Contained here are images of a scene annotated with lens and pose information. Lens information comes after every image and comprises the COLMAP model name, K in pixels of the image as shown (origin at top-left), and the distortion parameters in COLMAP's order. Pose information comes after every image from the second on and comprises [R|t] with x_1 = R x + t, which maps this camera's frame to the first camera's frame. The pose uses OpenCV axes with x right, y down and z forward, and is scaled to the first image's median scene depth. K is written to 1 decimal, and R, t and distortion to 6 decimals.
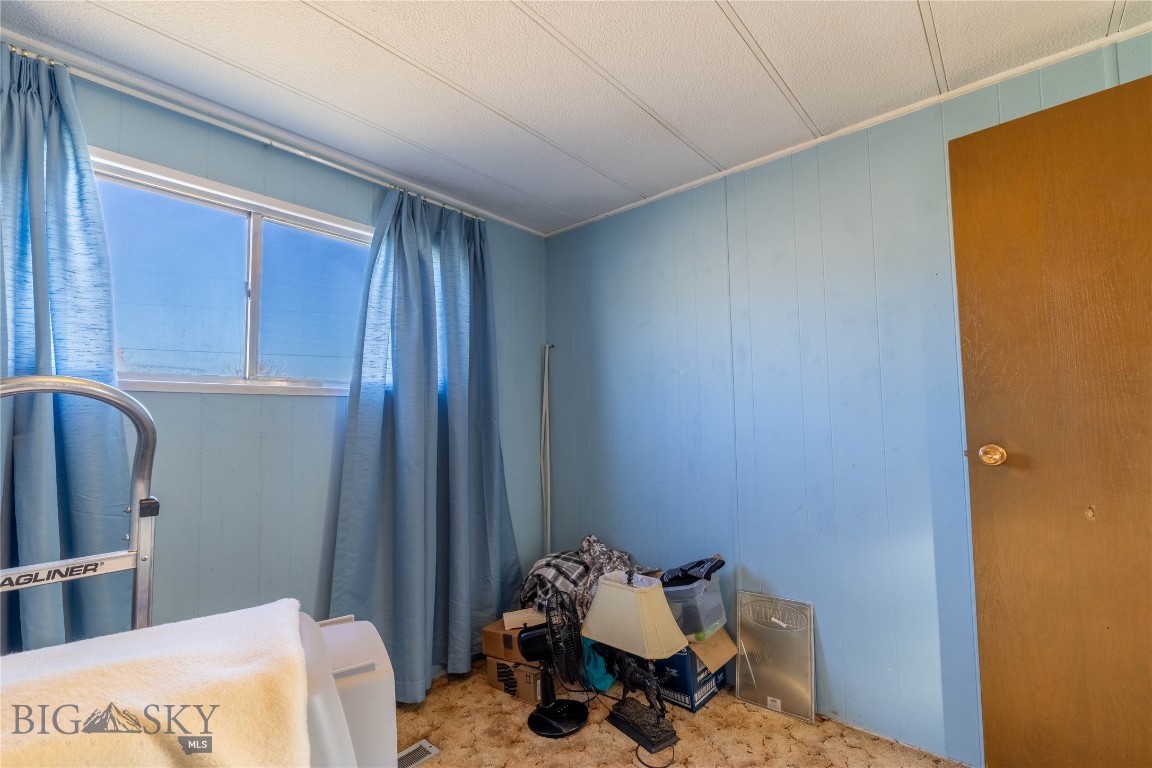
lens RADIAL K [[523.9, 0, 576.0], [0, 523.9, 384.0], [0, 0, 1]] dist [-0.000737, -0.000466]
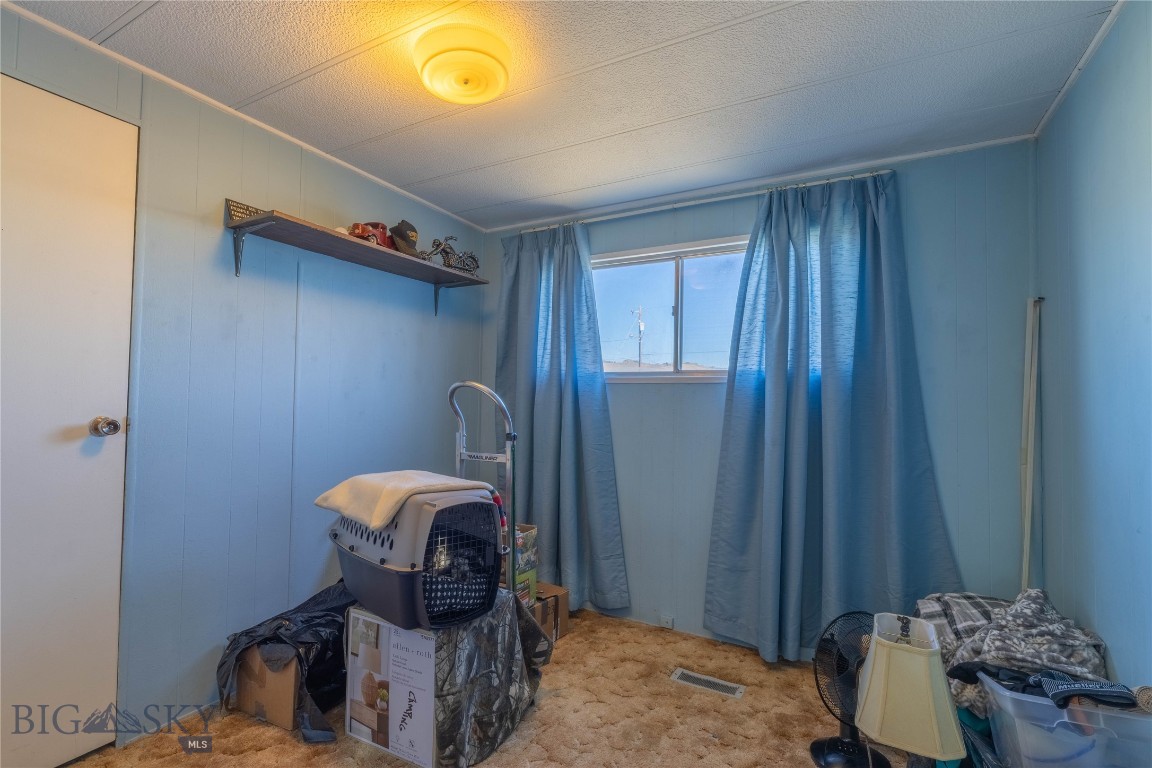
lens RADIAL K [[523.9, 0, 576.0], [0, 523.9, 384.0], [0, 0, 1]] dist [-0.000737, -0.000466]
pose [[0.198905, -0.016155, -0.979886, 0.673793], [0.044197, 0.998995, -0.007498, 0.018802], [0.979022, -0.041817, 0.199419, 0.398004]]
